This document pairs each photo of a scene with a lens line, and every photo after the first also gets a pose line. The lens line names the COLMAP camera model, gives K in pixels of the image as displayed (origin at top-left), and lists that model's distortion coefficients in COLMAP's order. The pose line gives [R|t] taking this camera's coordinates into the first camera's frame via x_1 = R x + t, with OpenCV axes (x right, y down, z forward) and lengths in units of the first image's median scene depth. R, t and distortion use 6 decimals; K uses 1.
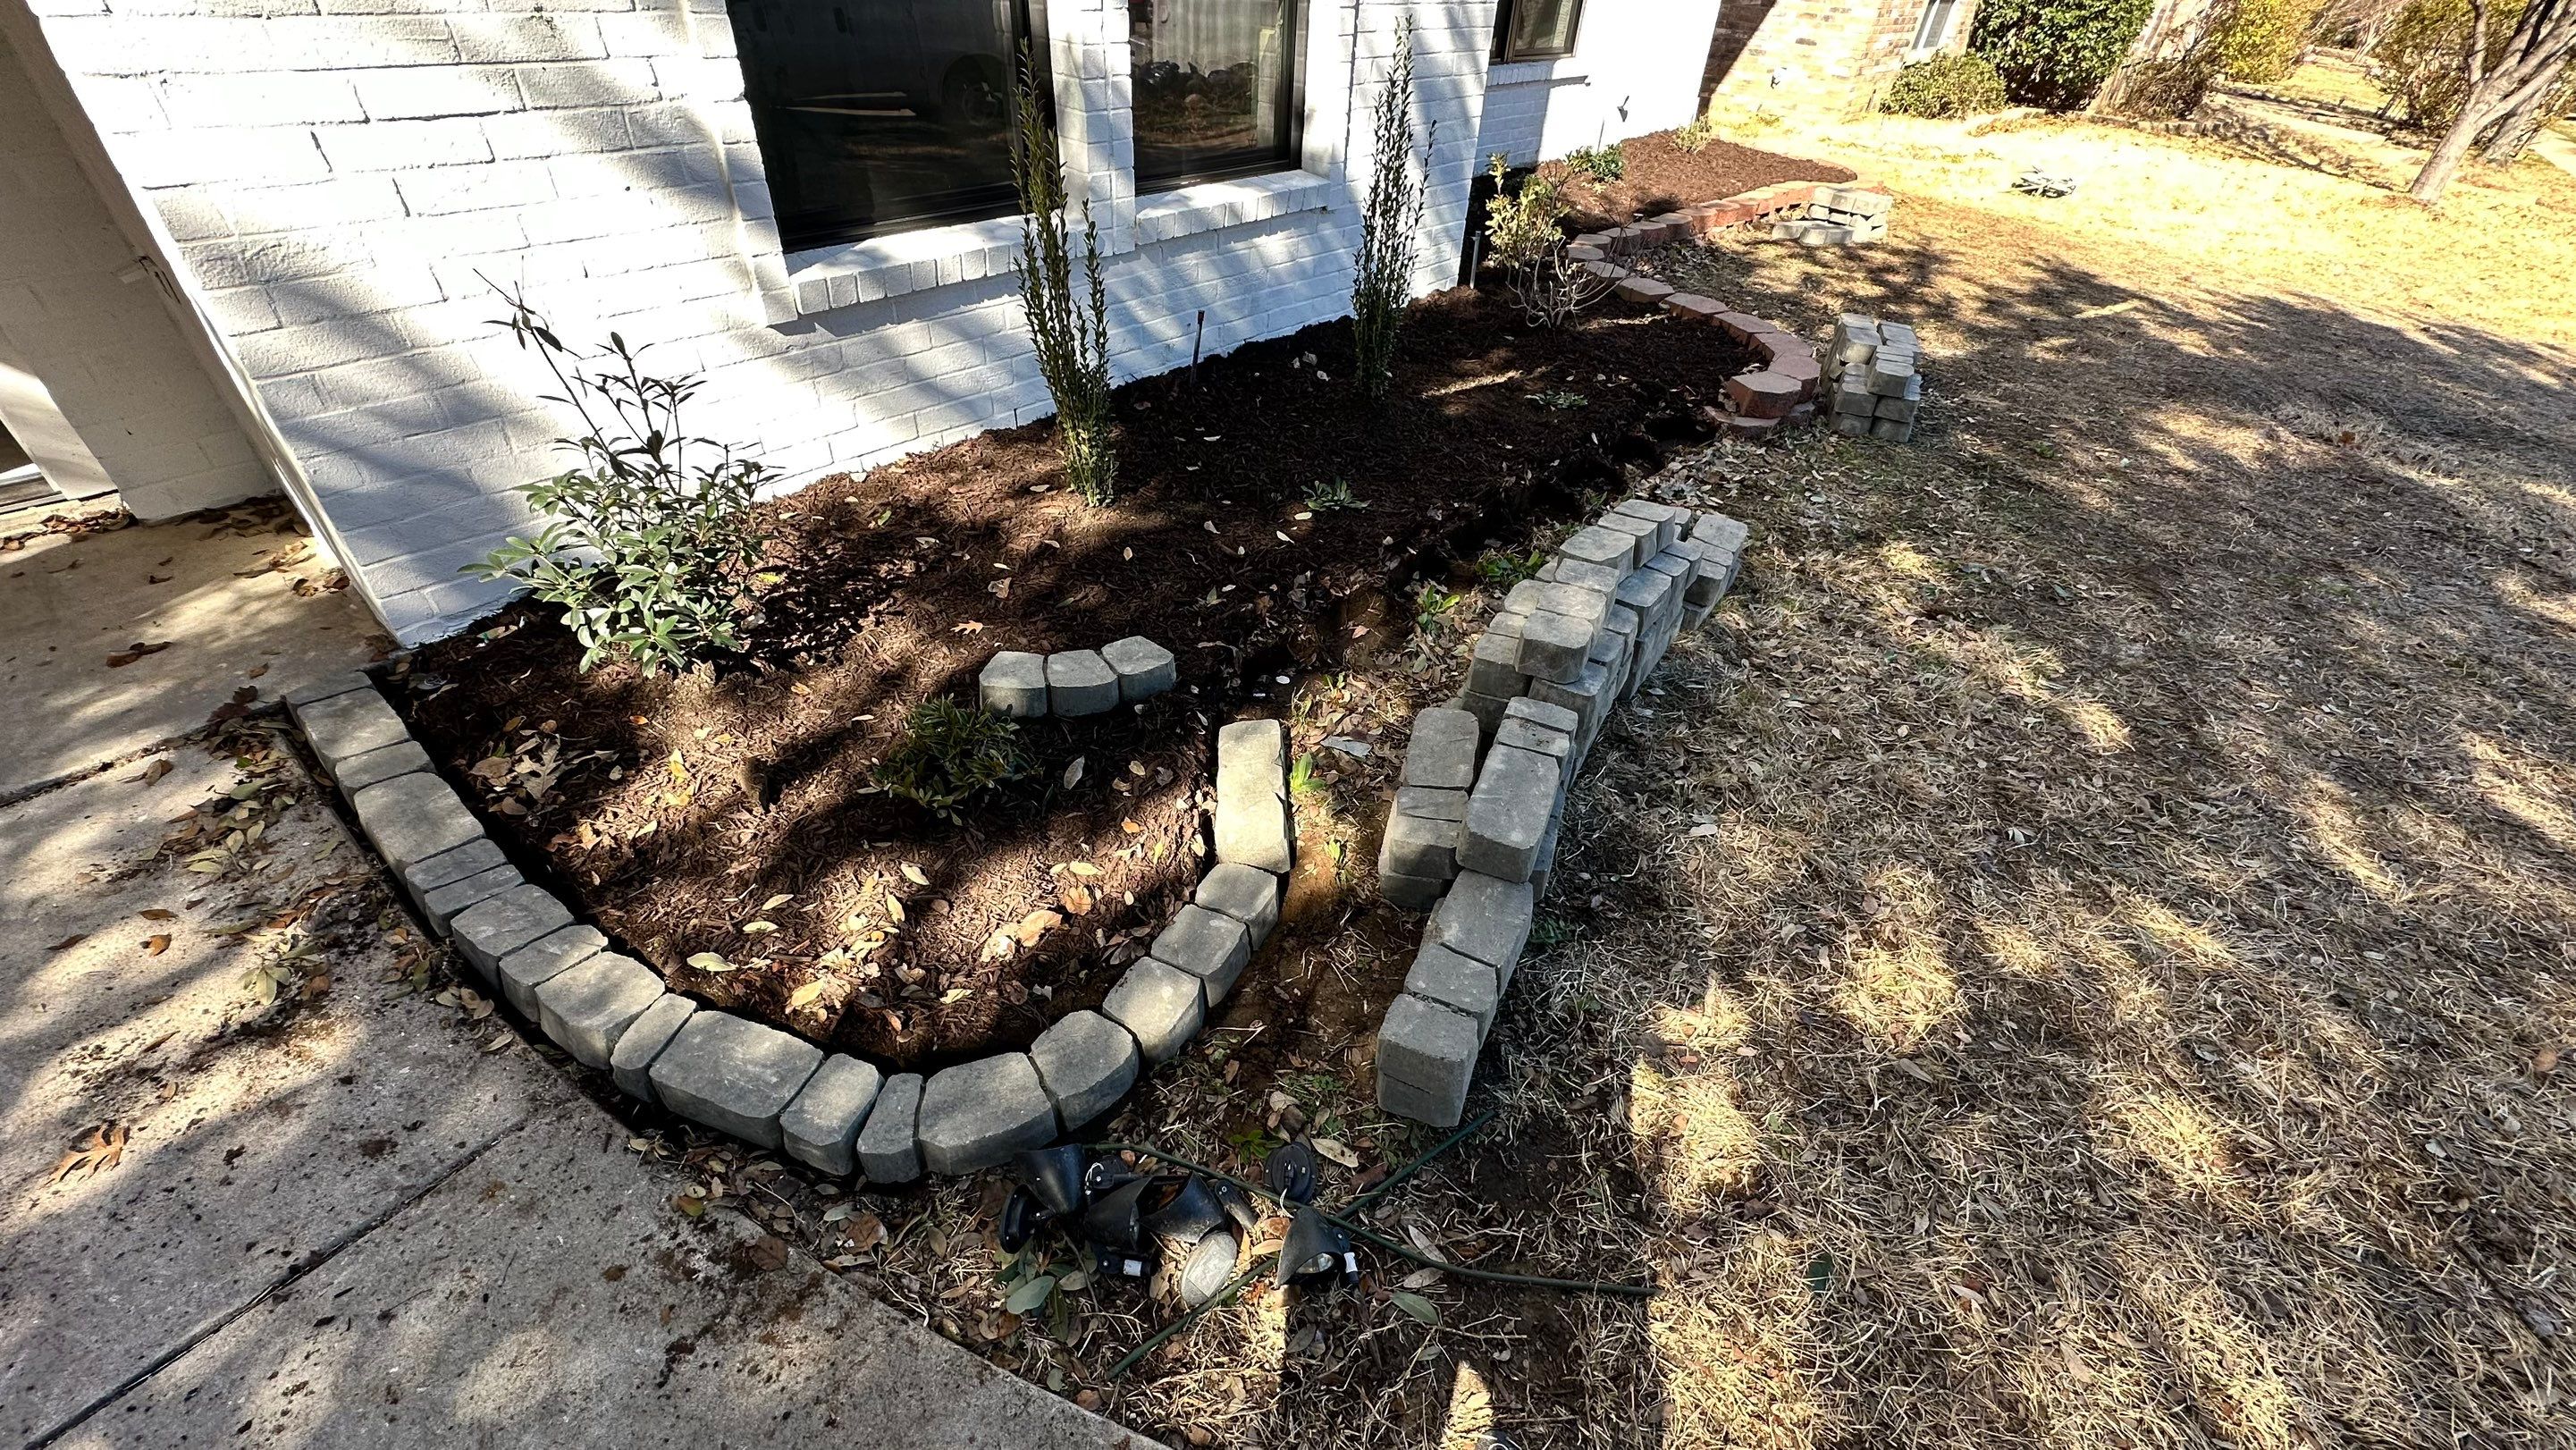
lens RADIAL K [[1050.9, 0, 1302.7], [0, 1050.9, 732.7], [0, 0, 1]] dist [-0.004017, -0.000105]
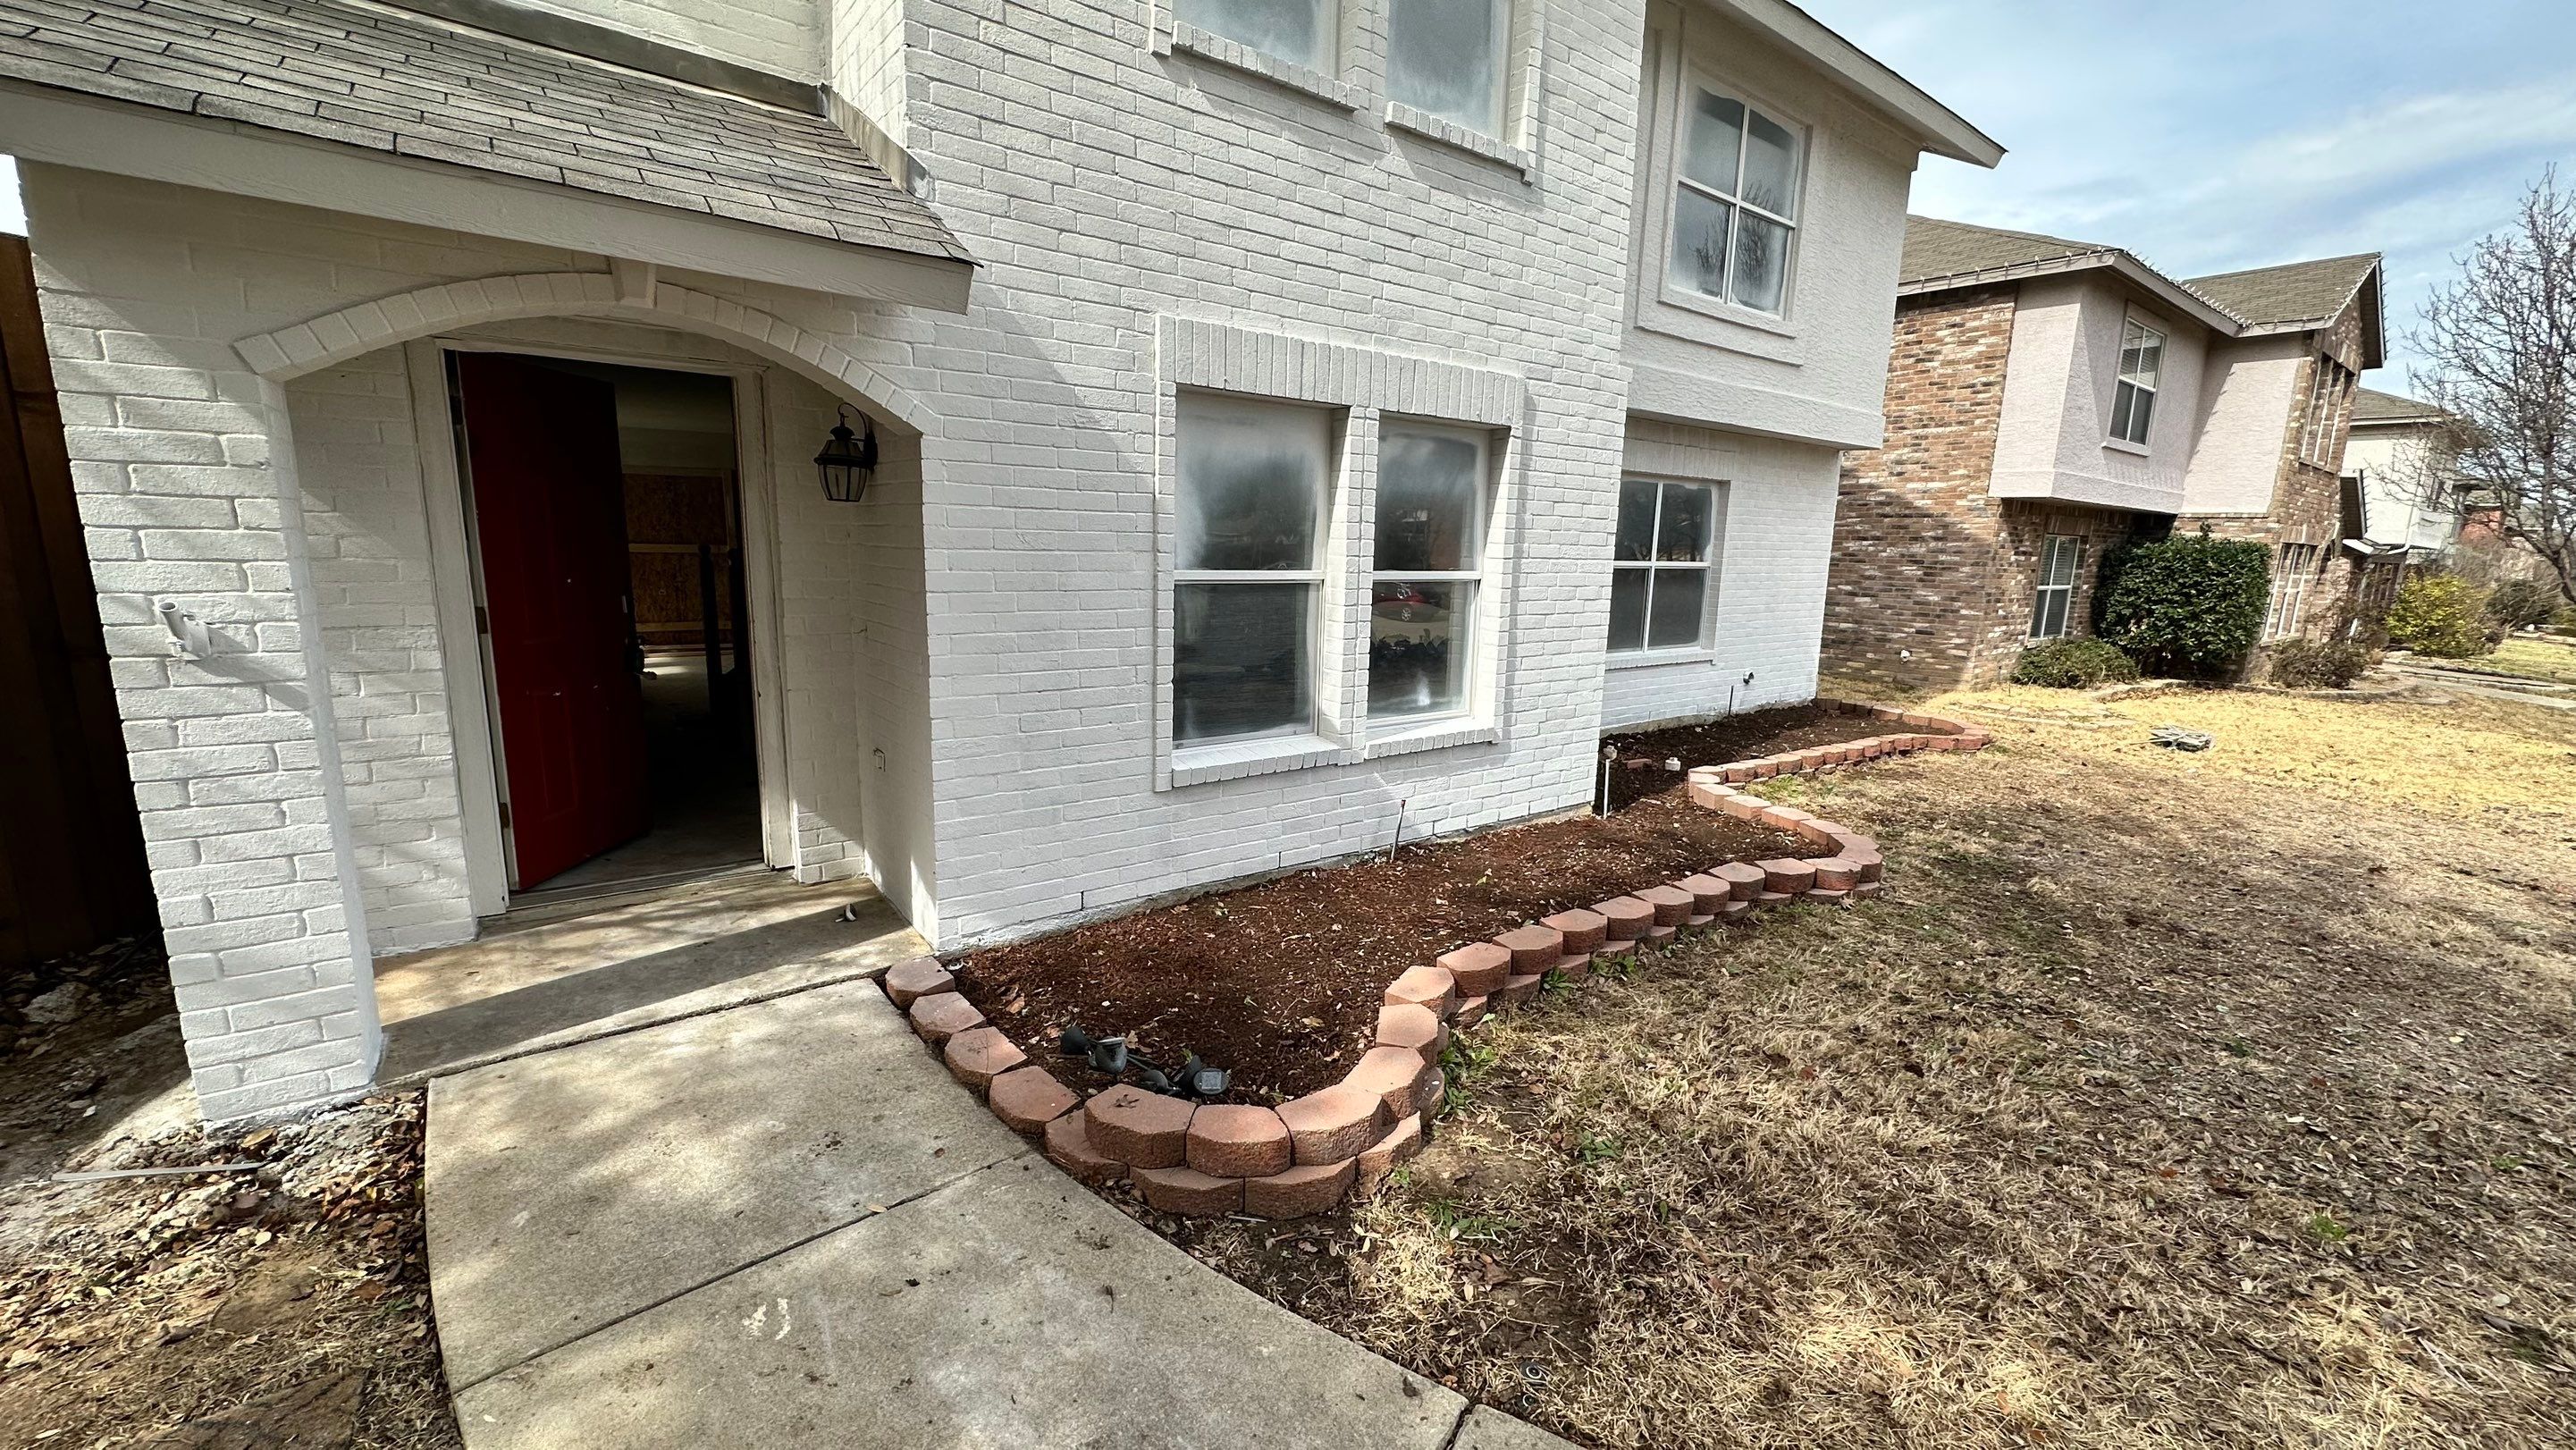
lens RADIAL K [[1012.1, 0, 1273.7], [0, 1012.1, 724.7], [0, 0, 1]] dist [-0.003246, 0.000373]
pose [[0.976219, 0.001297, -0.216782, 0.051478], [-0.105014, 0.877653, -0.467650, 0.278227], [0.189653, 0.479294, 0.856918, -0.462774]]
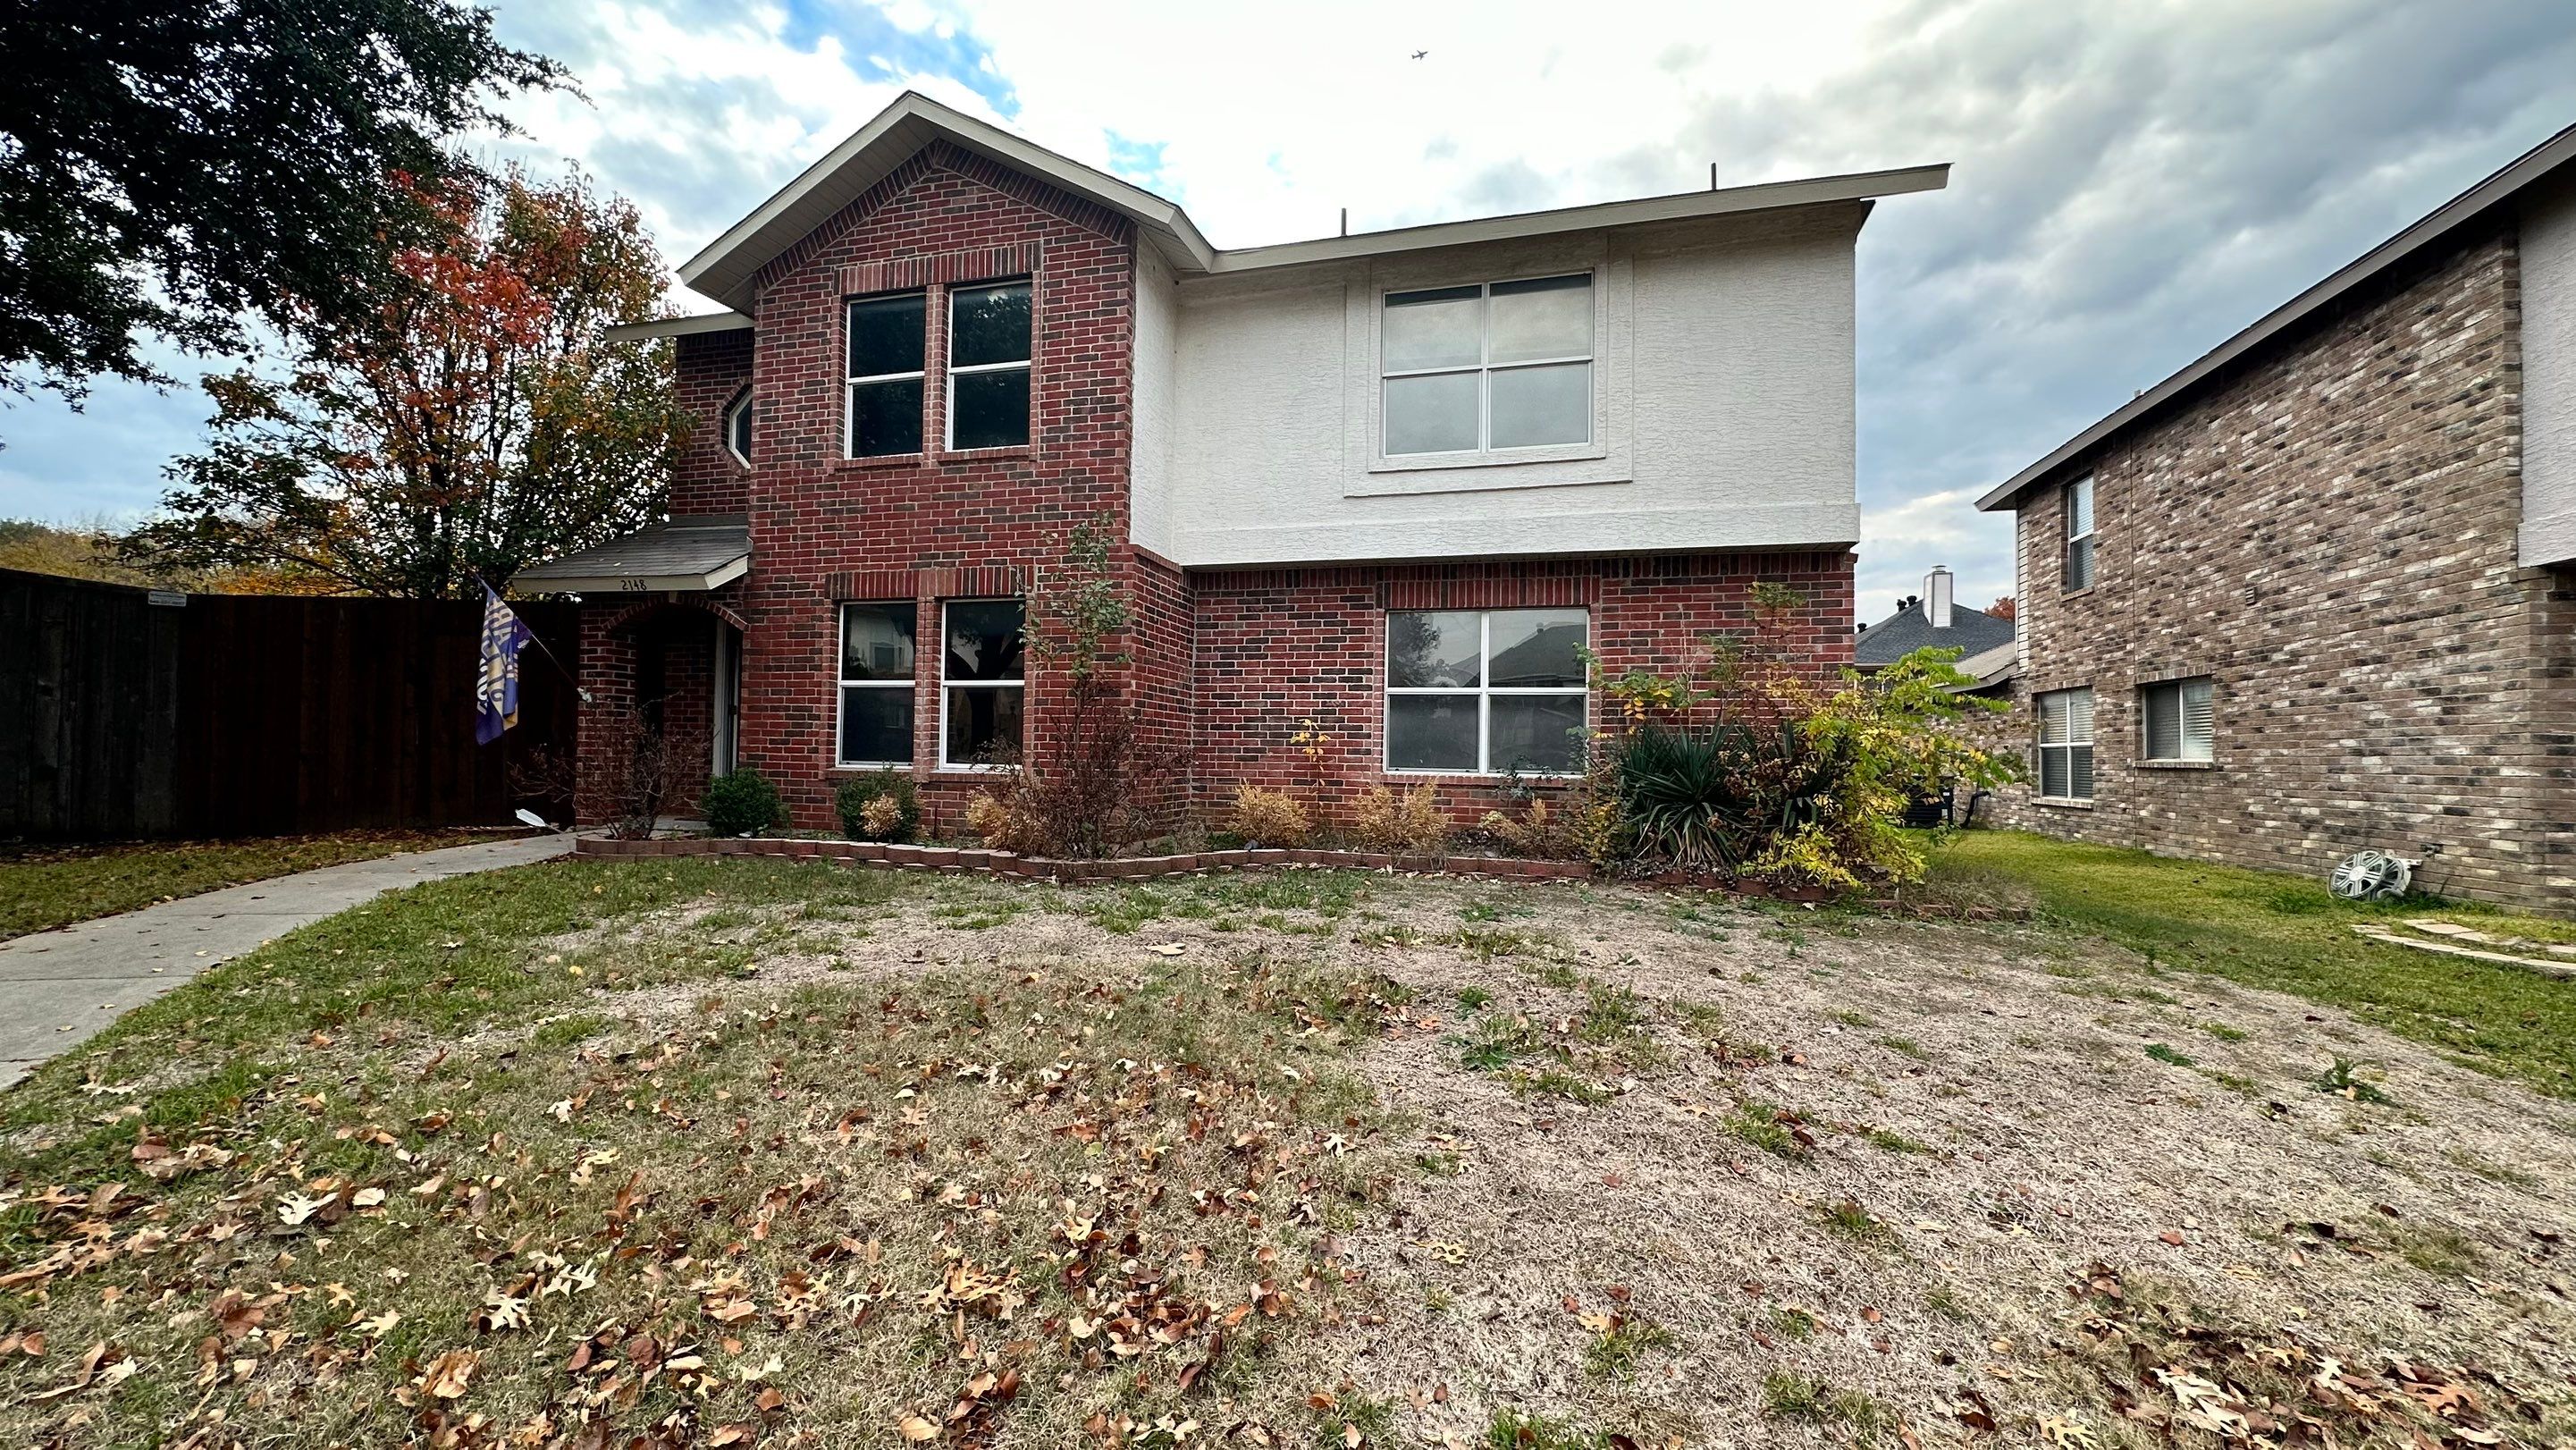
lens RADIAL K [[1010.5, 0, 1296.7], [0, 1010.5, 739.7], [0, 0, 1]] dist [0.001090, 0.000316]
pose [[0.432403, -0.069342, -0.899010, 3.457450], [-0.553530, 0.766642, -0.325367, -0.242683], [0.711781, 0.638319, 0.293116, 0.998893]]
